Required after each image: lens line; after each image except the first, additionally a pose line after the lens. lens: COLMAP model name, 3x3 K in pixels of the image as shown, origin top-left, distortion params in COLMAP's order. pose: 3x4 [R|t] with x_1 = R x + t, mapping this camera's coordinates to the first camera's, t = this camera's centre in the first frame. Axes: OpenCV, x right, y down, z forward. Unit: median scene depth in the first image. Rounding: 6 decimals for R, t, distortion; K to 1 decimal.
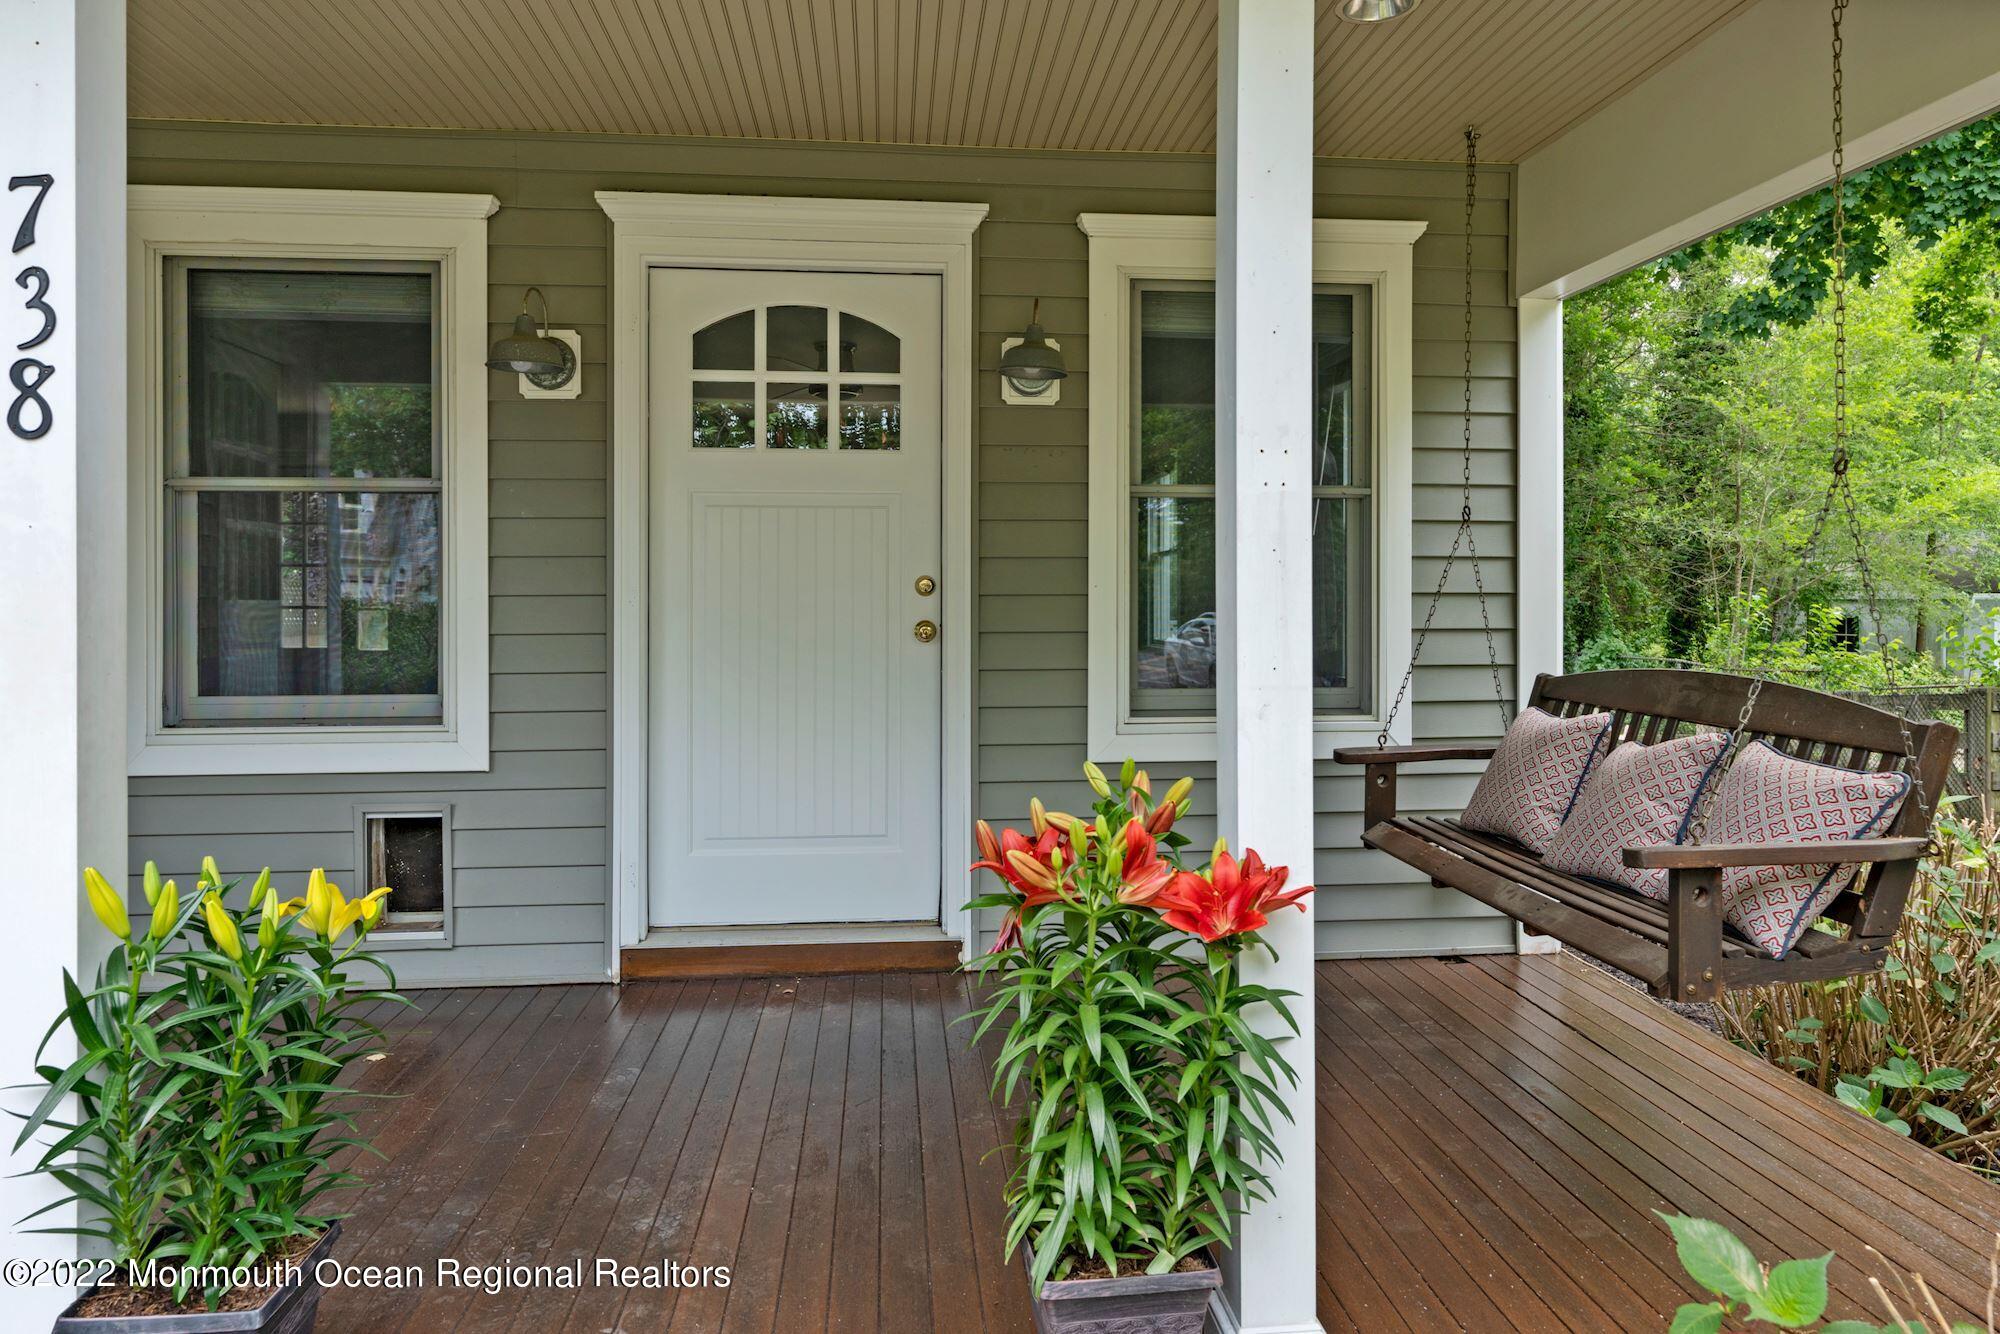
lens RADIAL K [[1265.3, 0, 1000.8], [0, 1265.3, 599.8], [0, 0, 1]] dist [0.001416, 0.000126]
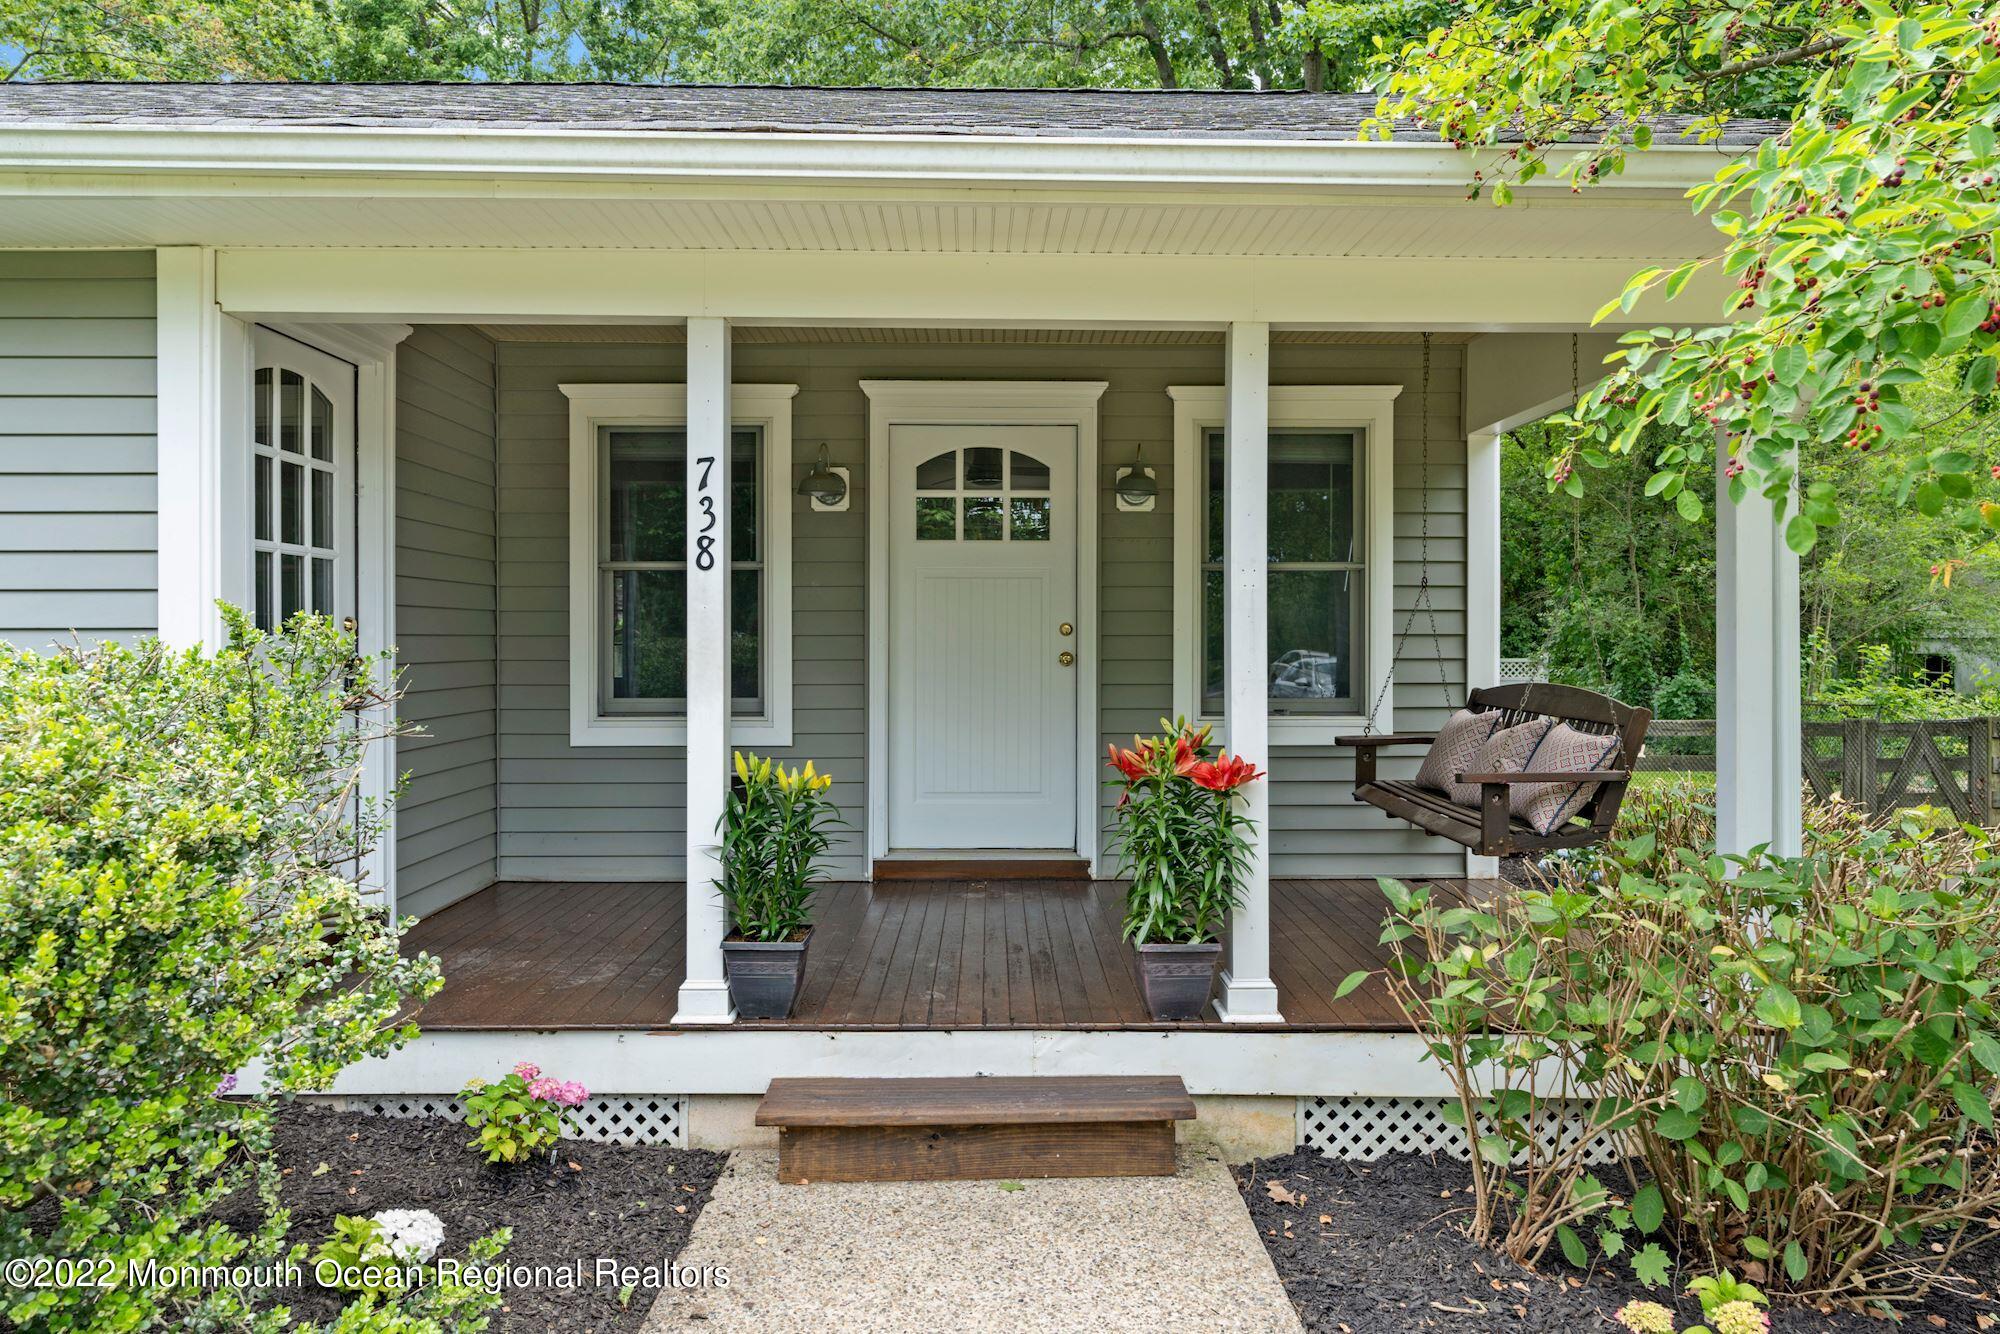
lens RADIAL K [[1289.7, 0, 1004.3], [0, 1289.7, 633.2], [0, 0, 1]] dist [-0.002221, 0.000105]
pose [[0.996893, 0.000996, -0.078755, -0.012070], [-0.001236, 0.999995, -0.002995, -0.001684], [0.078752, 0.003083, 0.996889, -0.583319]]
